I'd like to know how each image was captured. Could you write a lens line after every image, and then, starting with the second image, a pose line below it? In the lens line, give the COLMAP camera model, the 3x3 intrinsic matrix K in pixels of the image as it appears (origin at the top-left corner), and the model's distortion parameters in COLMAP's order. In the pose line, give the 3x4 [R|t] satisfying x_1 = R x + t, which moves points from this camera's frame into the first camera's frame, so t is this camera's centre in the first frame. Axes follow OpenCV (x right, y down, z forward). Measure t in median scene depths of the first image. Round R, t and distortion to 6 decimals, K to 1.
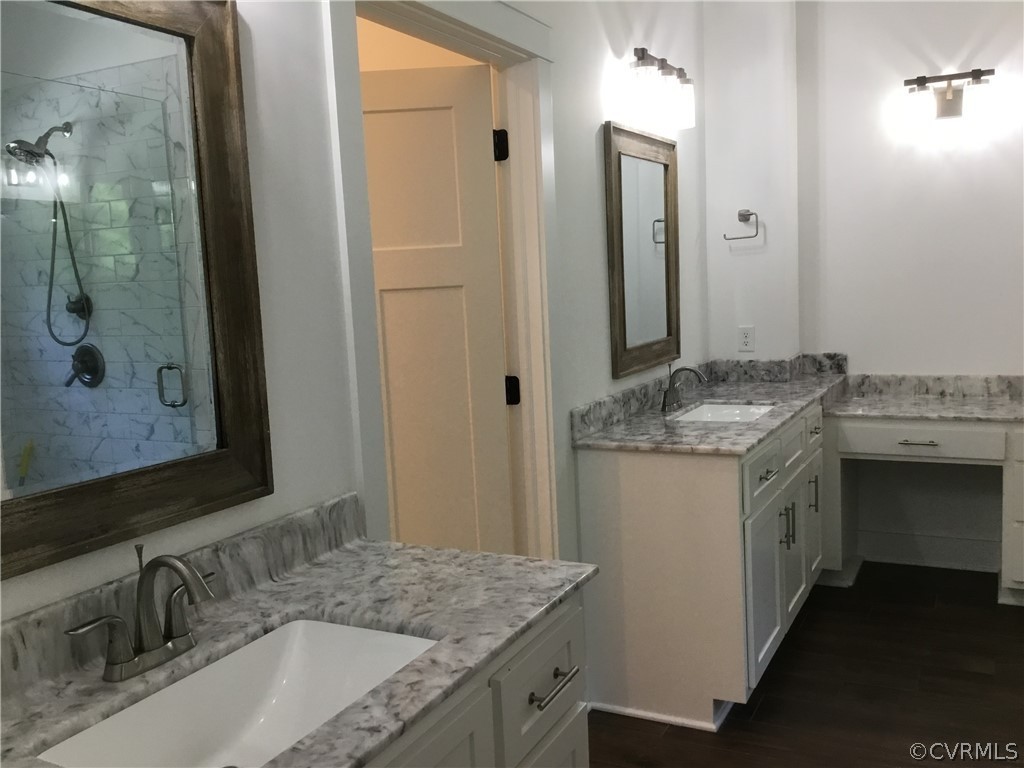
lens RADIAL K [[924.9, 0, 509.1], [0, 924.9, 385.1], [0, 0, 1]] dist [0.097278, -0.173099]
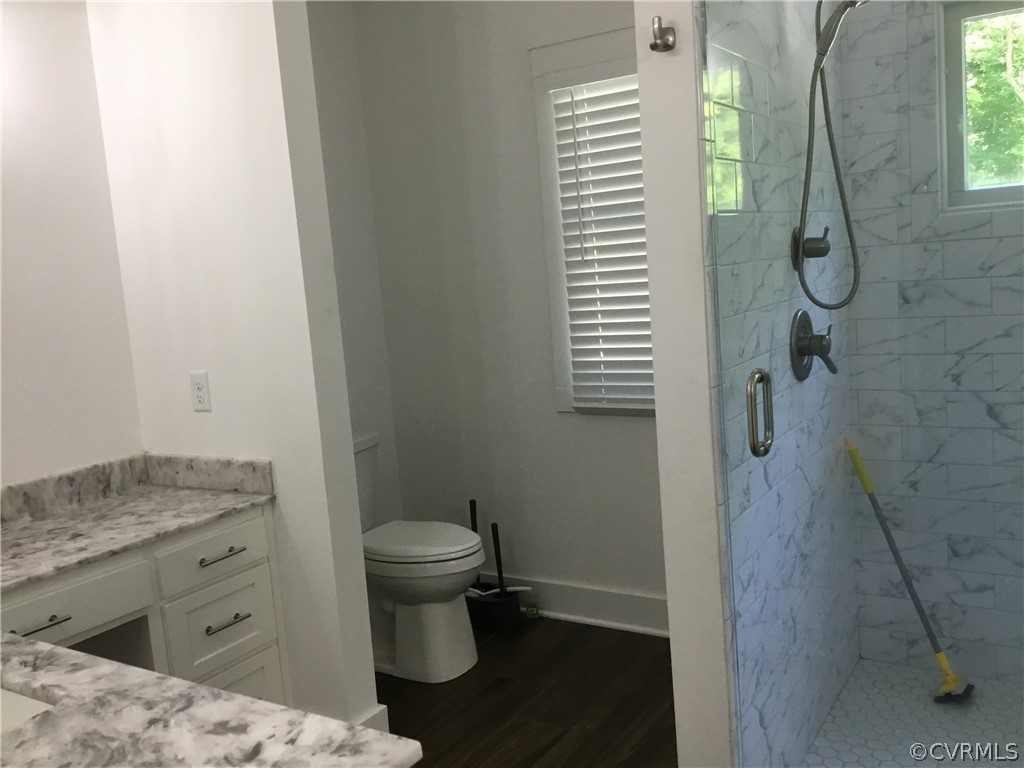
lens RADIAL K [[927.1, 0, 512.0], [0, 927.1, 384.0], [0, 0, 1]] dist [0.107671, -0.184139]
pose [[0.090661, -0.079409, 0.992711, -0.073179], [0.187425, 0.980364, 0.061304, -0.067967], [-0.978086, 0.180501, 0.103764, 0.781215]]
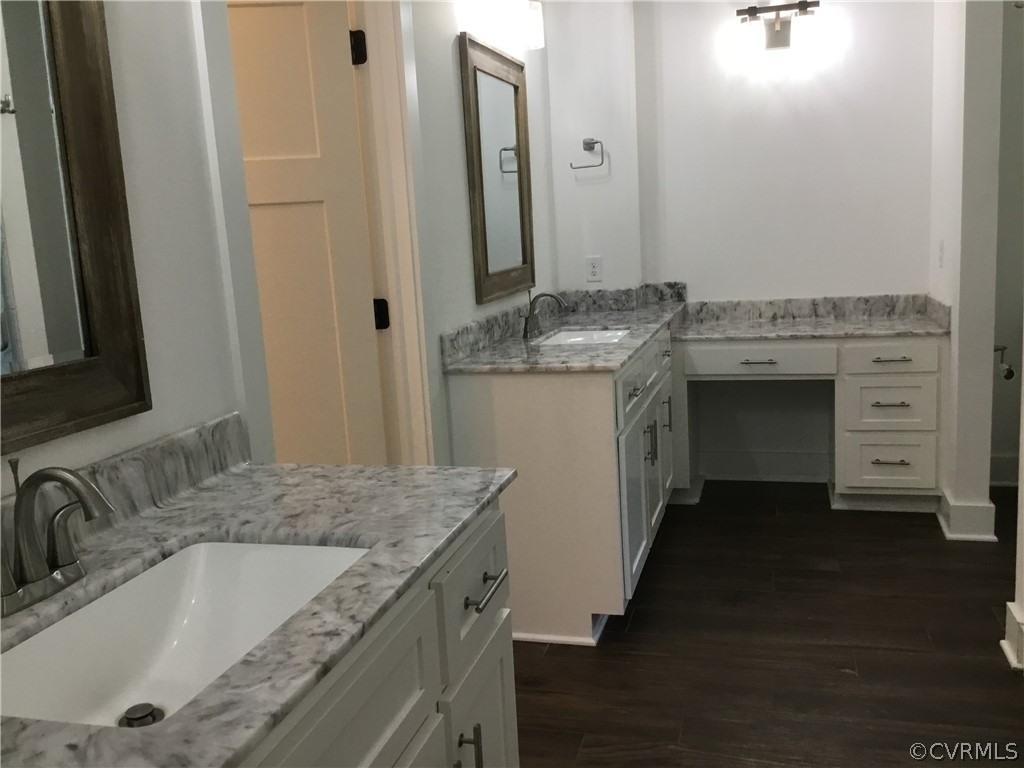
lens RADIAL K [[927.1, 0, 512.0], [0, 927.1, 384.0], [0, 0, 1]] dist [0.107671, -0.184139]
pose [[0.979546, -0.041747, 0.196844, -0.049958], [0.032786, 0.998282, 0.048568, 0.032289], [-0.198533, -0.041121, 0.979231, 0.034245]]
